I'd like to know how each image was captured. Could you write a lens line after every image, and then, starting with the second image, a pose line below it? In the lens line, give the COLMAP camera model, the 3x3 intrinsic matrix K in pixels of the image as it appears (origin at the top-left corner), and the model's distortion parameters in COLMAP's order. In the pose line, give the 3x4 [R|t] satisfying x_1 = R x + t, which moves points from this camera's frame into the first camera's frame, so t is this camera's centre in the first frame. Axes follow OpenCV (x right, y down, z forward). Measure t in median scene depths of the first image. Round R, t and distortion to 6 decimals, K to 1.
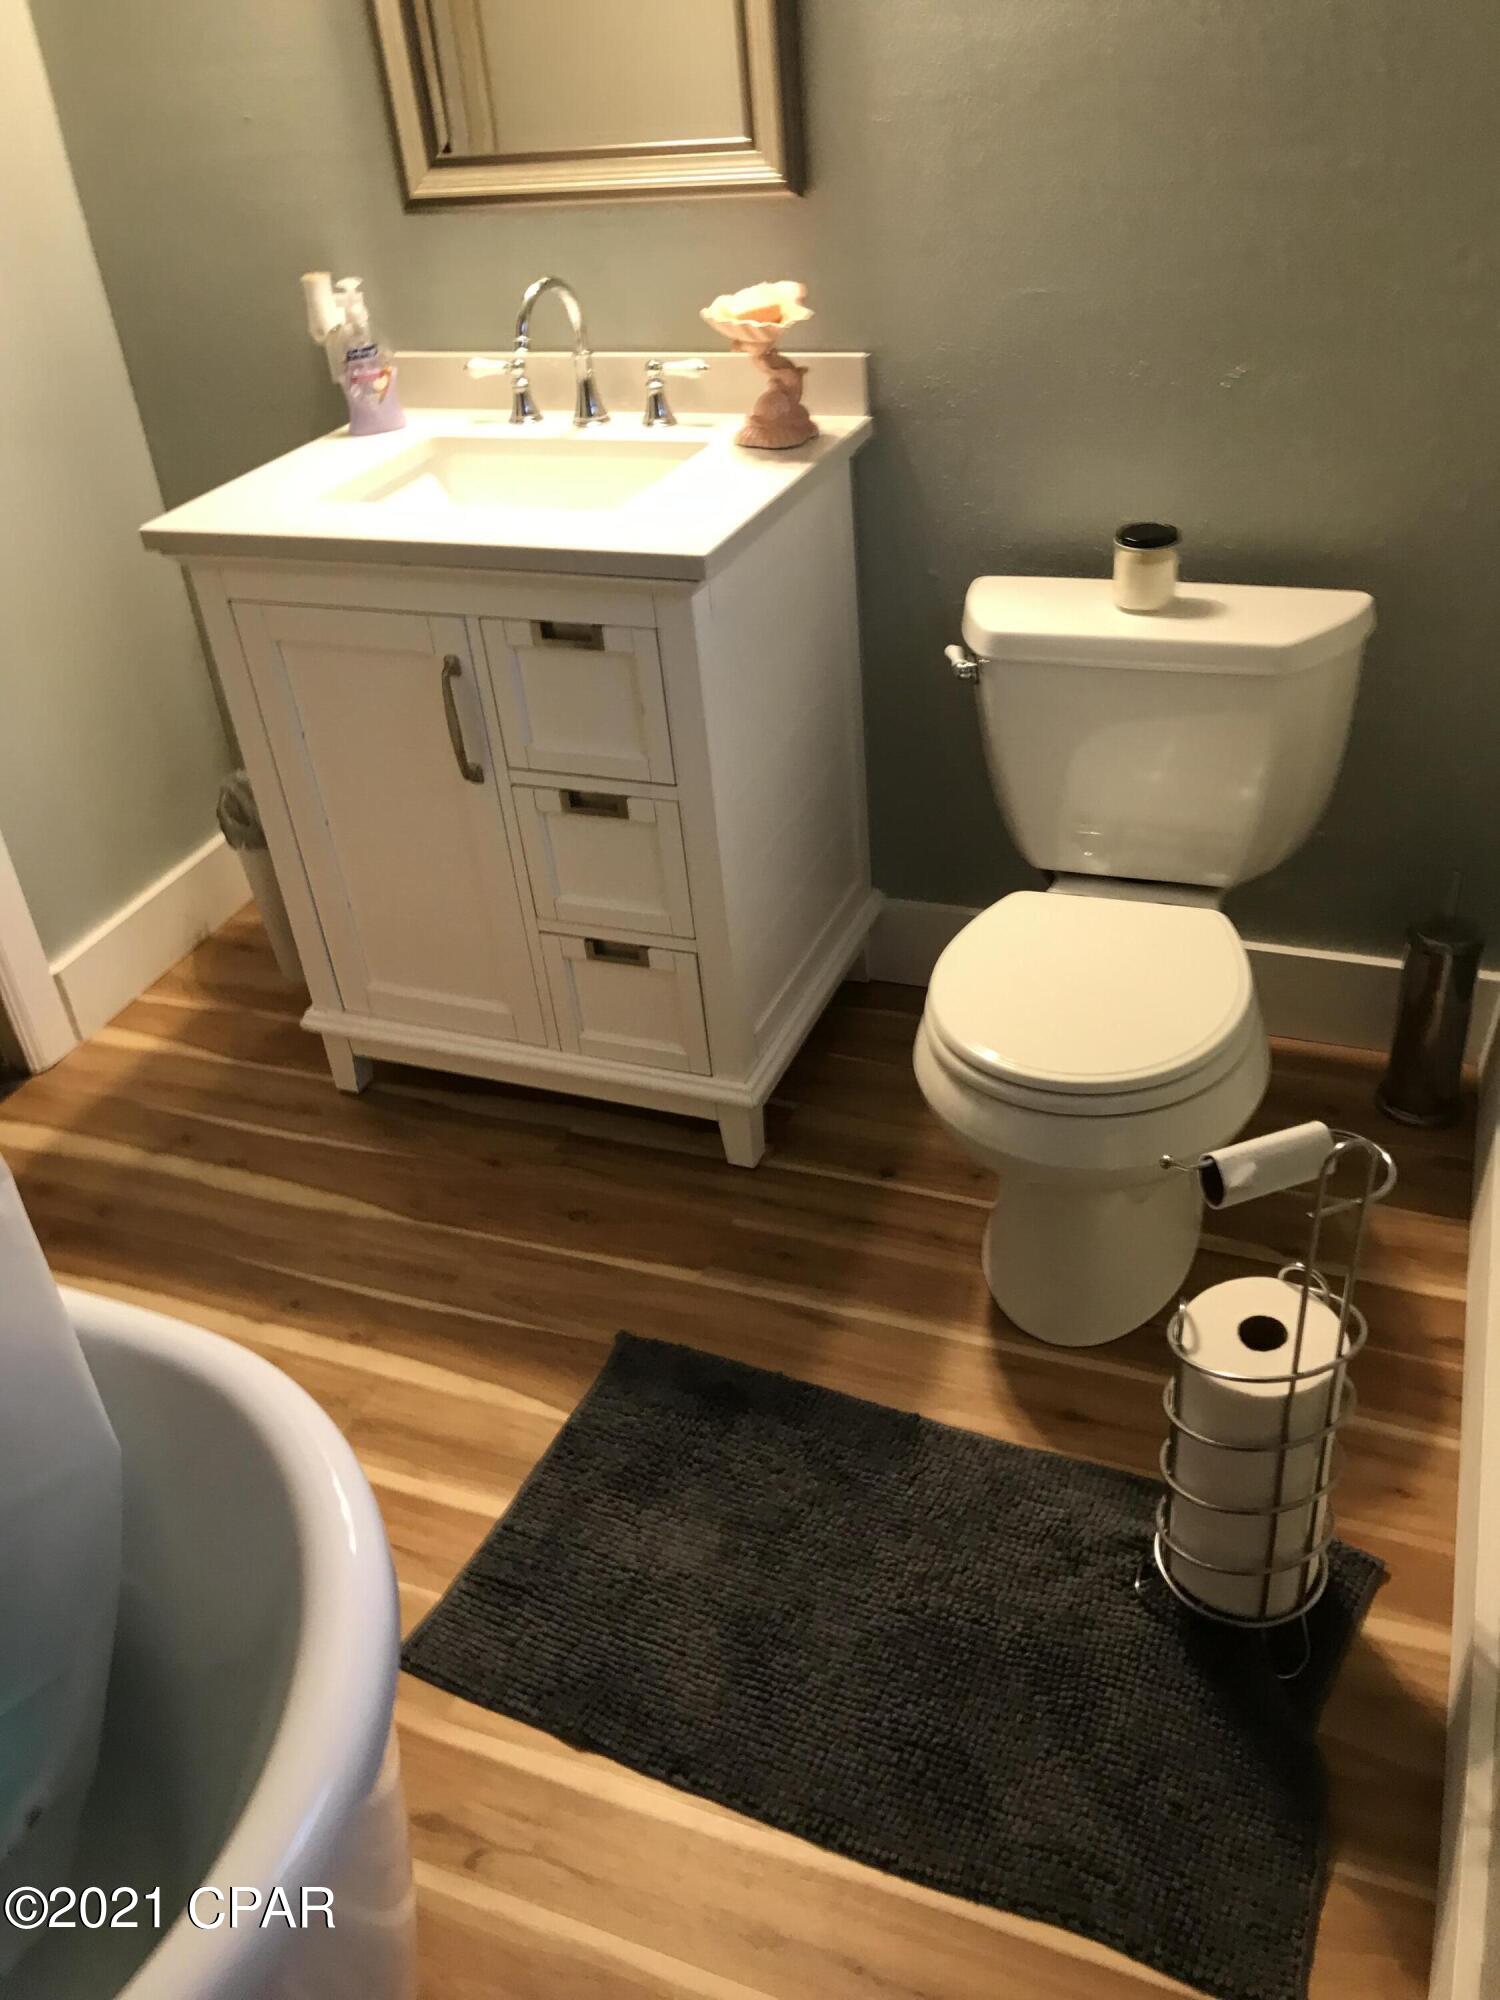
lens RADIAL K [[1611.3, 0, 750.0], [0, 1611.3, 1000.0], [0, 0, 1]] dist [0.042589, -0.066265]
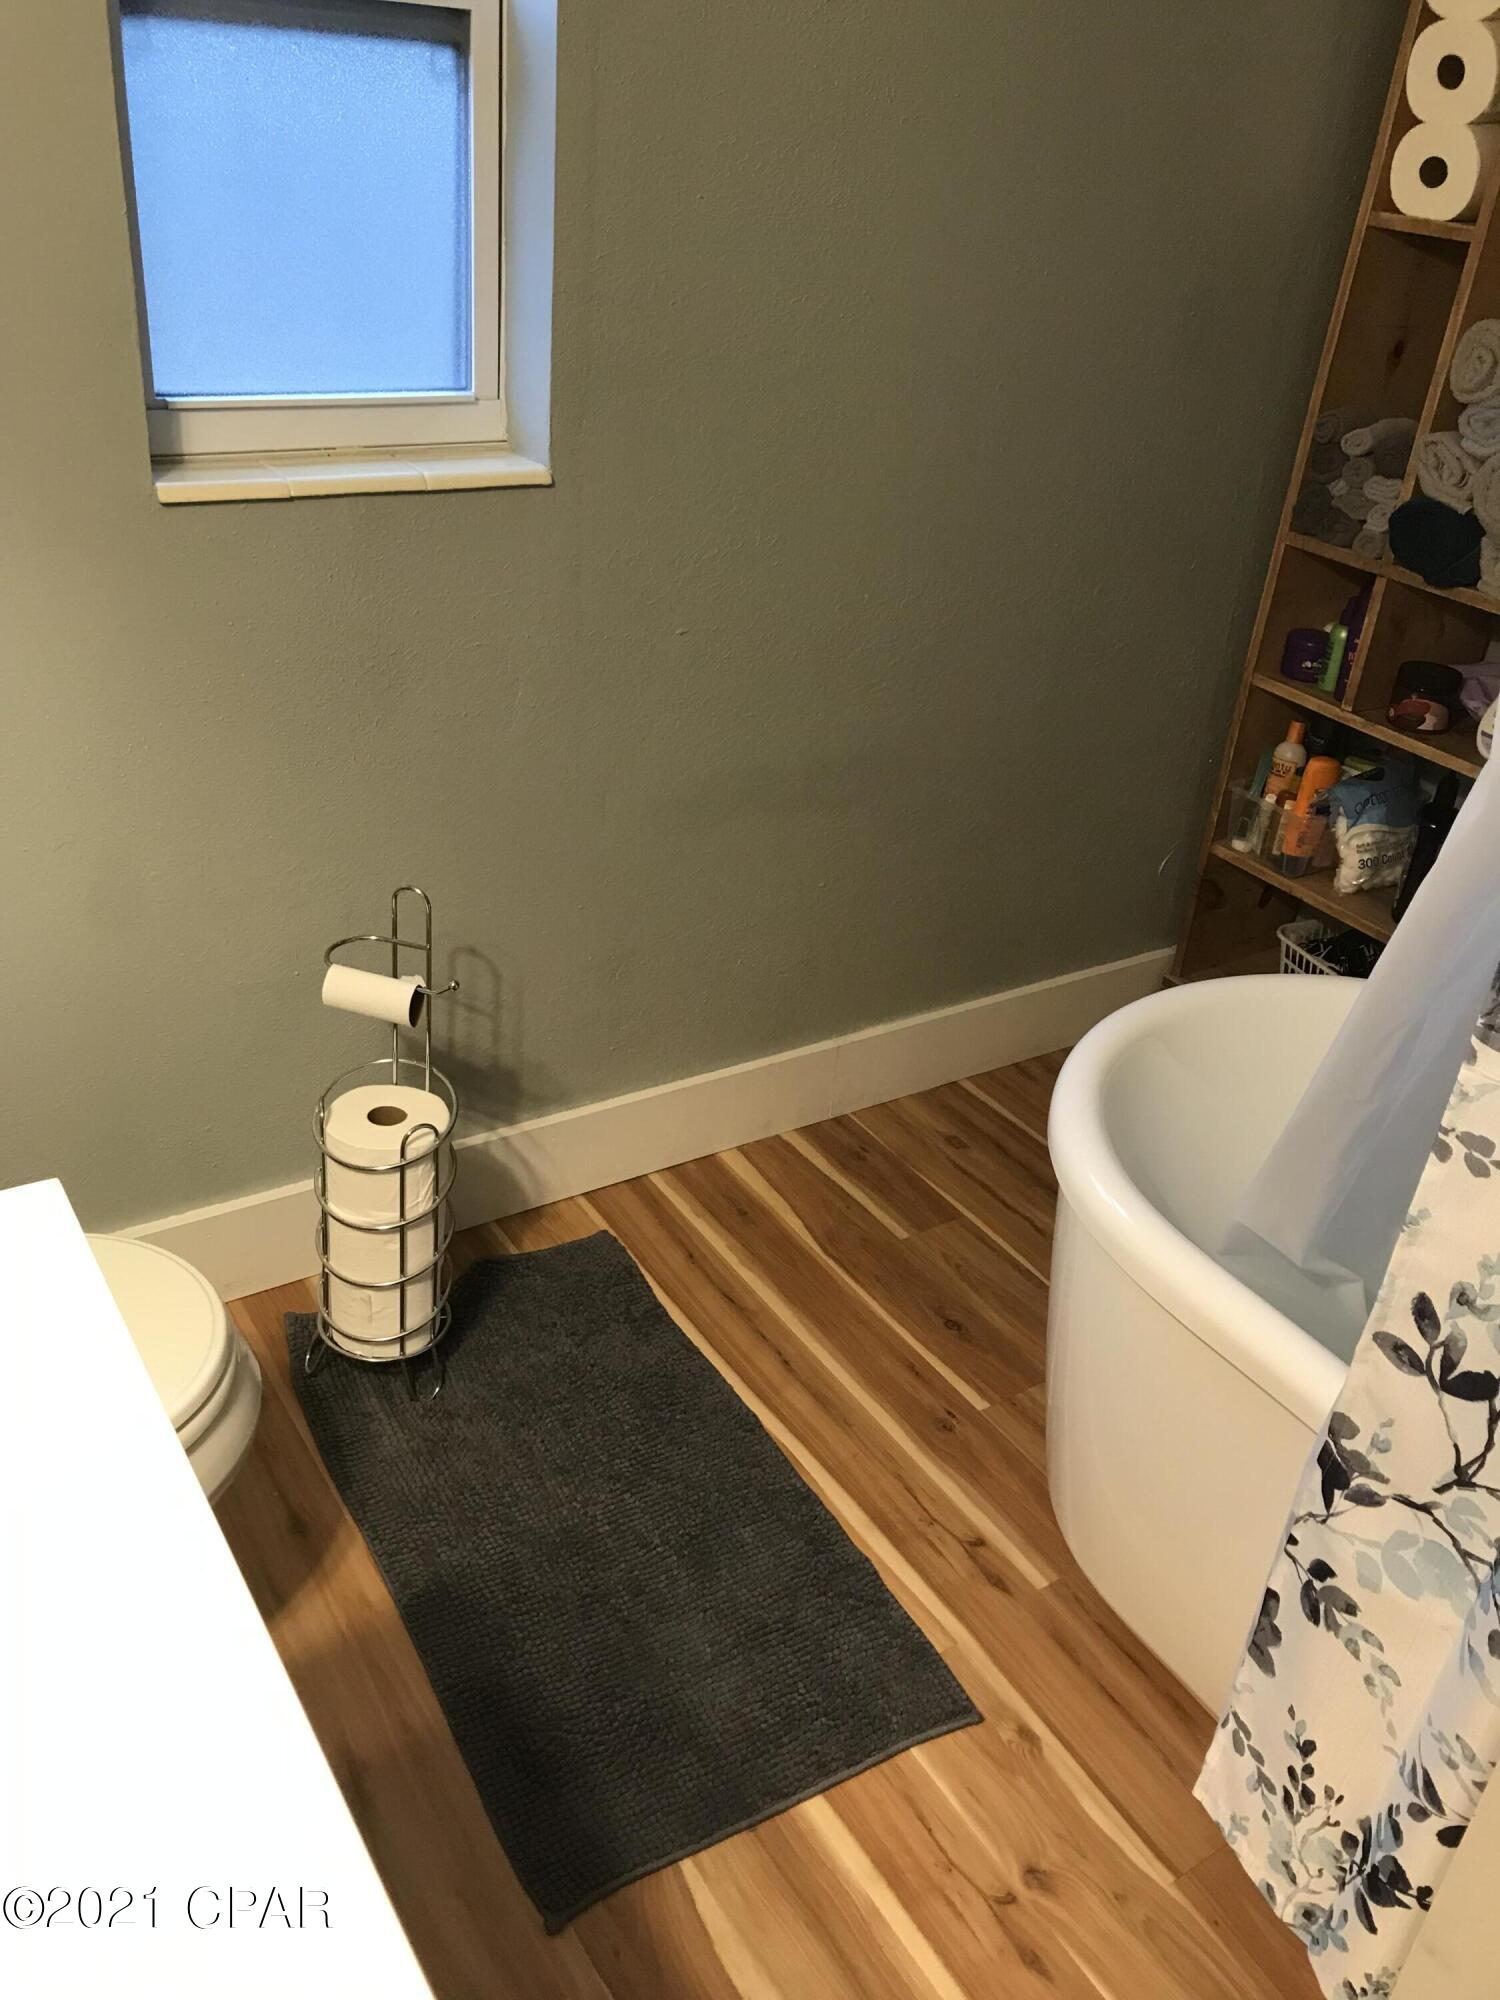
lens RADIAL K [[1611.3, 0, 750.0], [0, 1611.3, 1000.0], [0, 0, 1]] dist [0.042589, -0.066265]
pose [[-0.818283, -0.277315, 0.503498, -0.453150], [0.305680, 0.531869, 0.789731, -0.633711], [-0.486799, 0.800132, -0.350449, 0.981847]]
